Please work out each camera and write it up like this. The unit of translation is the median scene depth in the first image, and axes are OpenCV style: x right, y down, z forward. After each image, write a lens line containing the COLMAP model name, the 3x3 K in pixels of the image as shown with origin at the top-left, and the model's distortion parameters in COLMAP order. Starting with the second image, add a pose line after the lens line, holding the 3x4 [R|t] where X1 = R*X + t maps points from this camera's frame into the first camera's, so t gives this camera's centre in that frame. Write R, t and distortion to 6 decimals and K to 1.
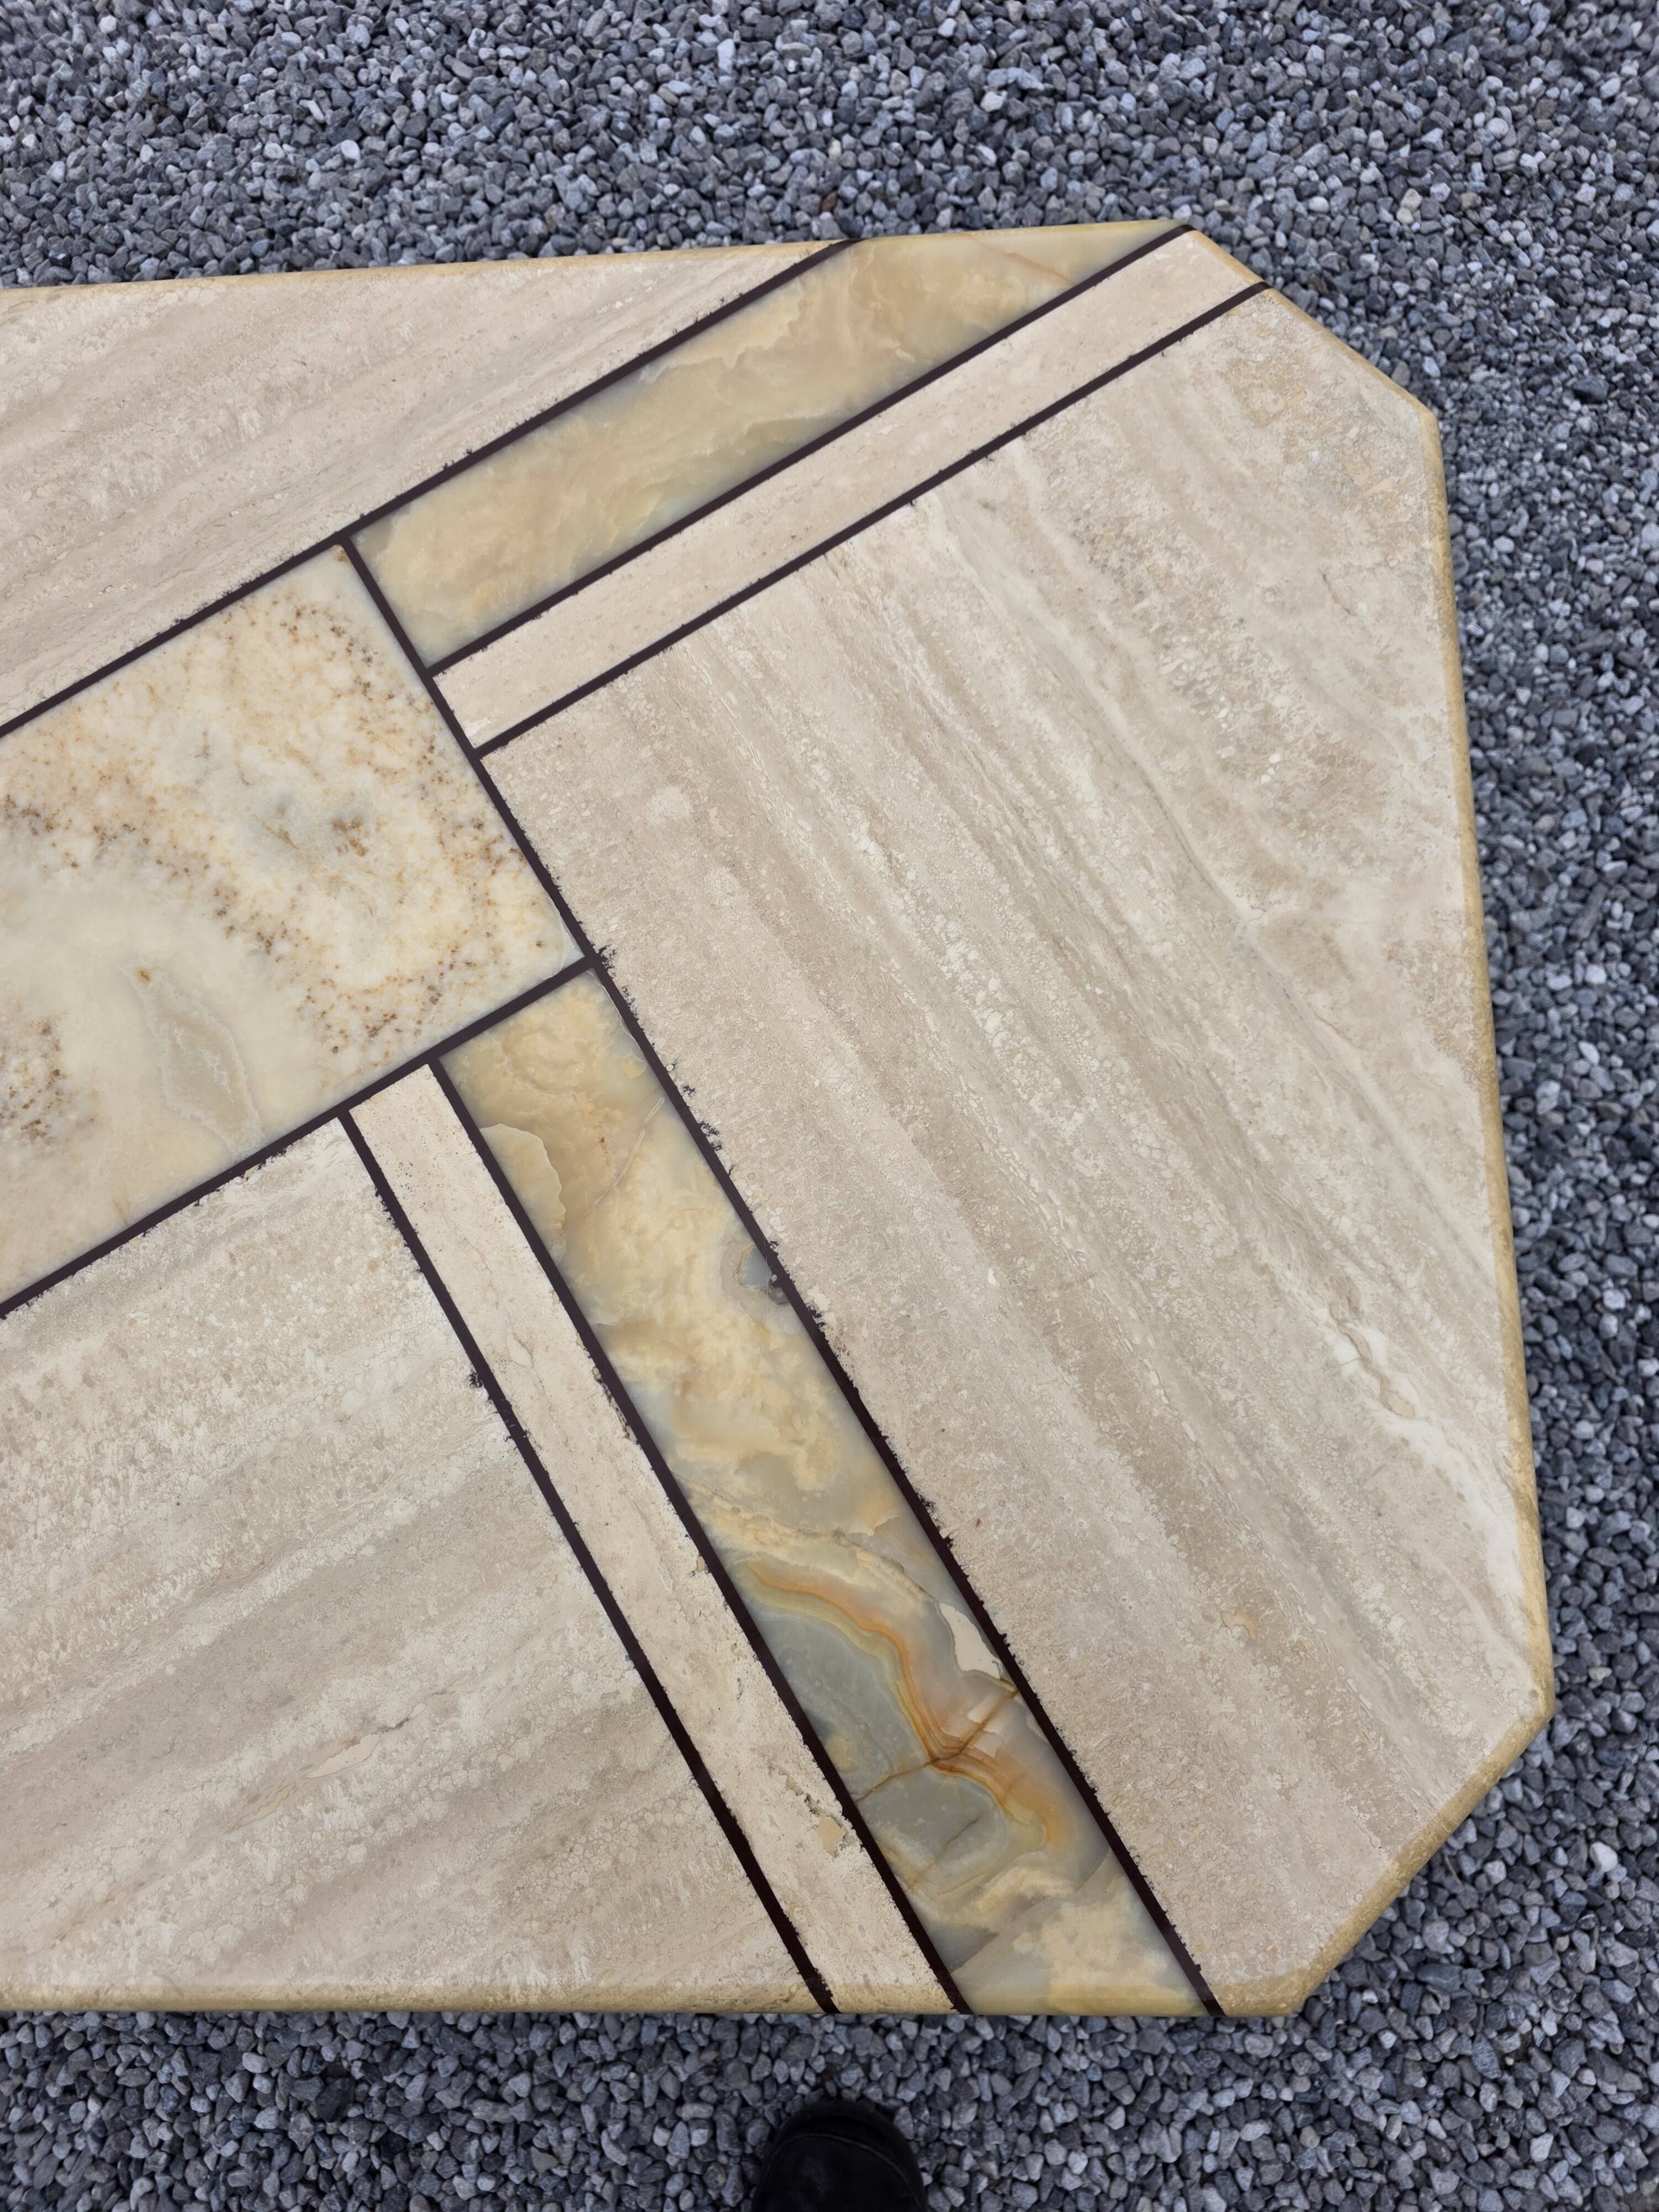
lens RADIAL K [[1490.3, 0, 816.2], [0, 1490.3, 1079.4], [0, 0, 1]] dist [0.049574, -0.048055]
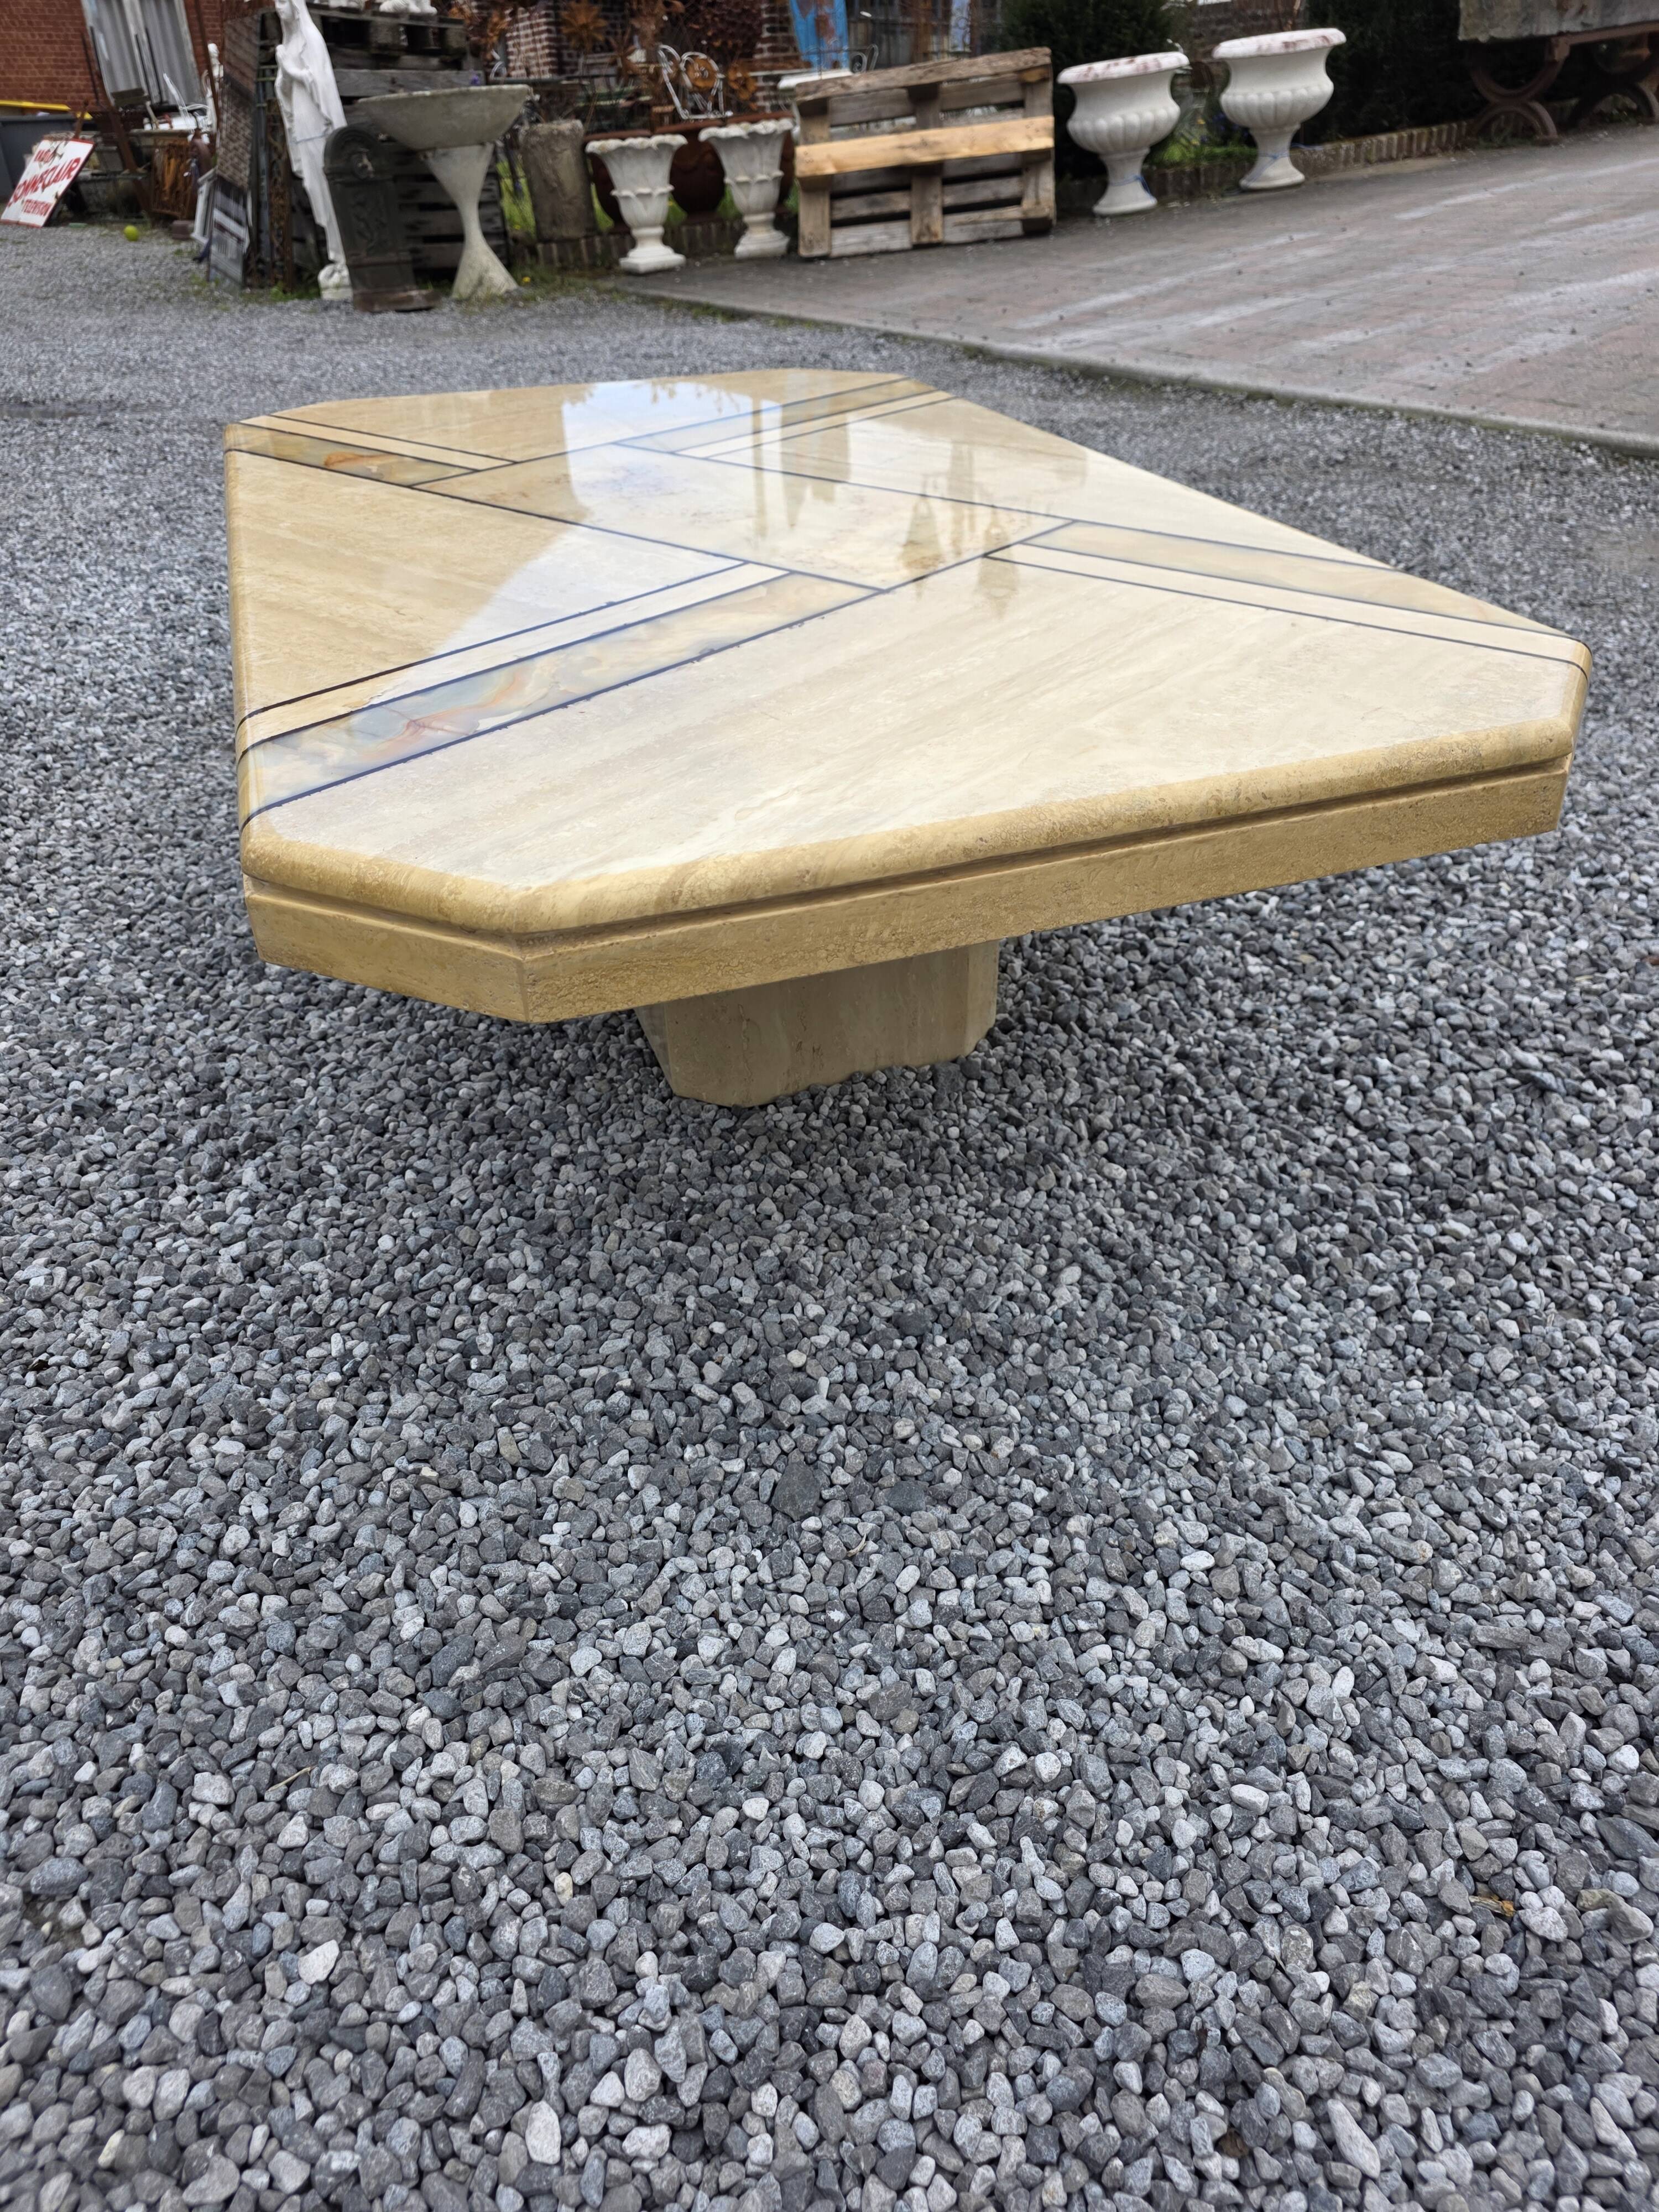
lens RADIAL K [[1481.6, 0, 872.2], [0, 1481.6, 1103.3], [0, 0, 1]] dist [0.052801, -0.040050]
pose [[0.328931, 0.573988, -0.749895, 1.329767], [-0.929279, 0.338055, -0.148860, 0.346634], [0.168062, 0.745826, 0.644592, 0.396510]]
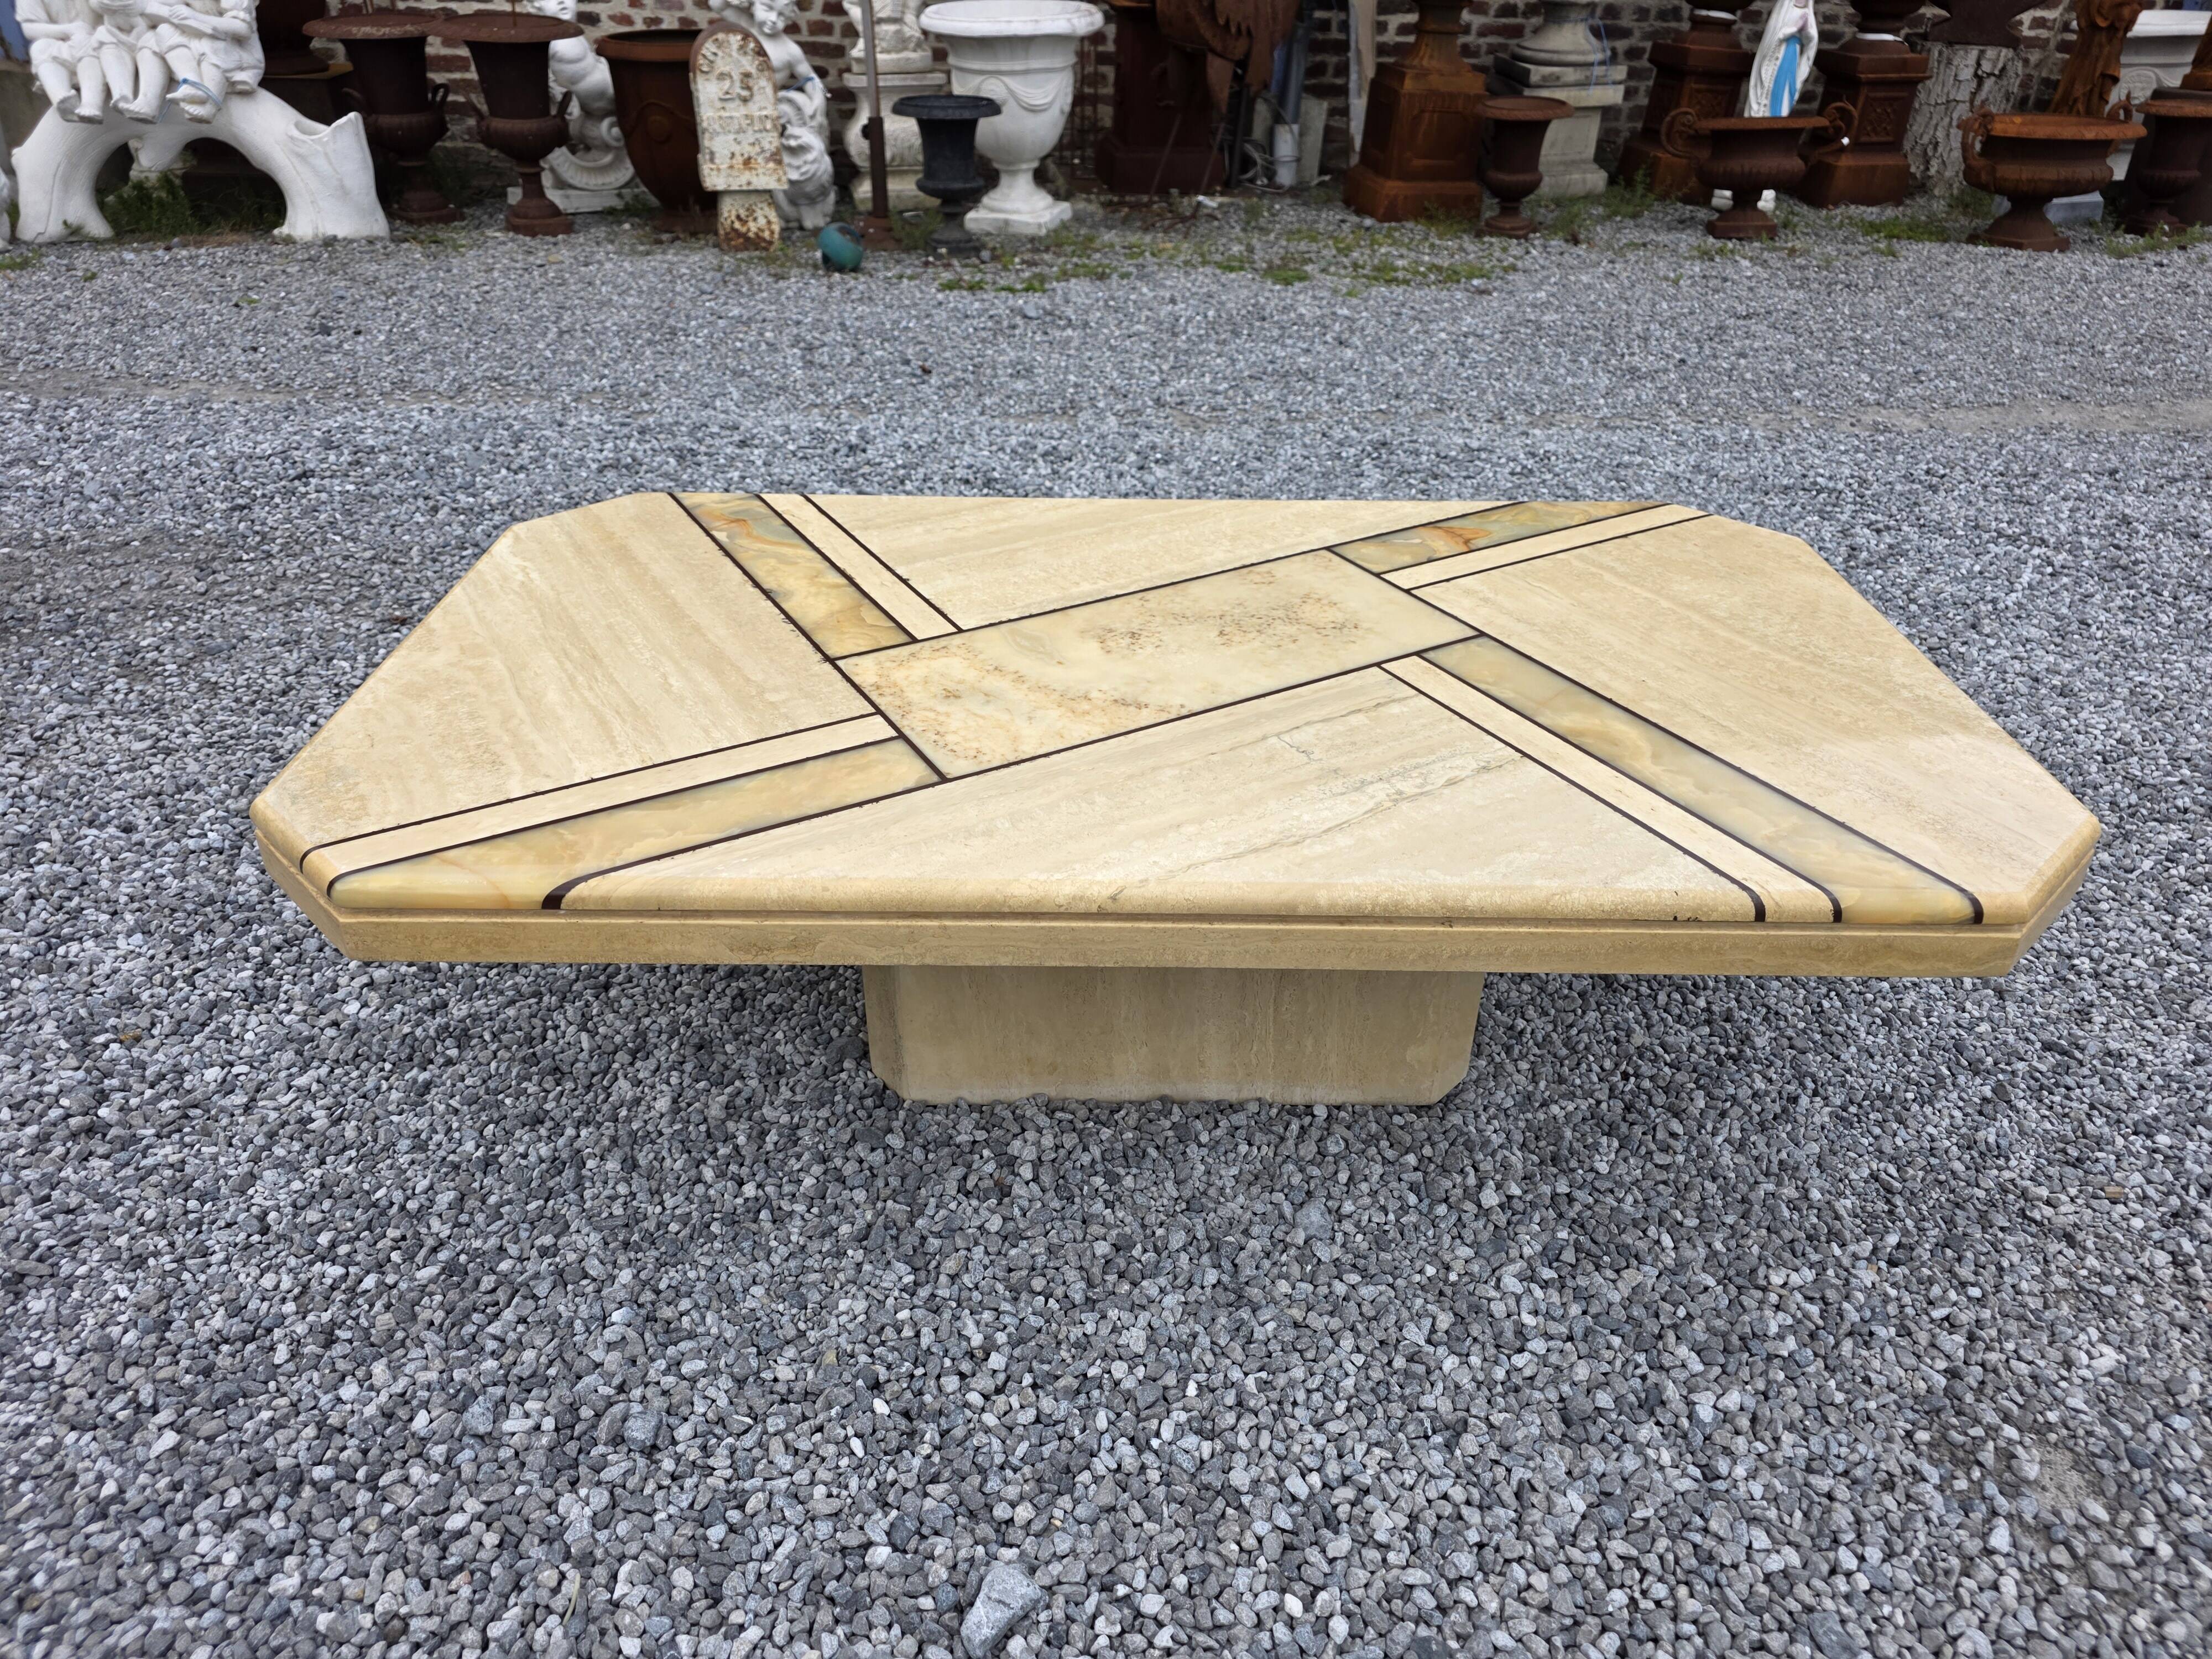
lens RADIAL K [[1517.7, 0, 1099.6], [0, 1517.7, 826.4], [0, 0, 1]] dist [0.040984, -0.028114]
pose [[-0.998513, 0.031417, 0.044540, -0.596676], [0.029632, -0.372955, 0.927376, -2.041277], [0.045747, 0.927317, 0.371470, 0.475197]]
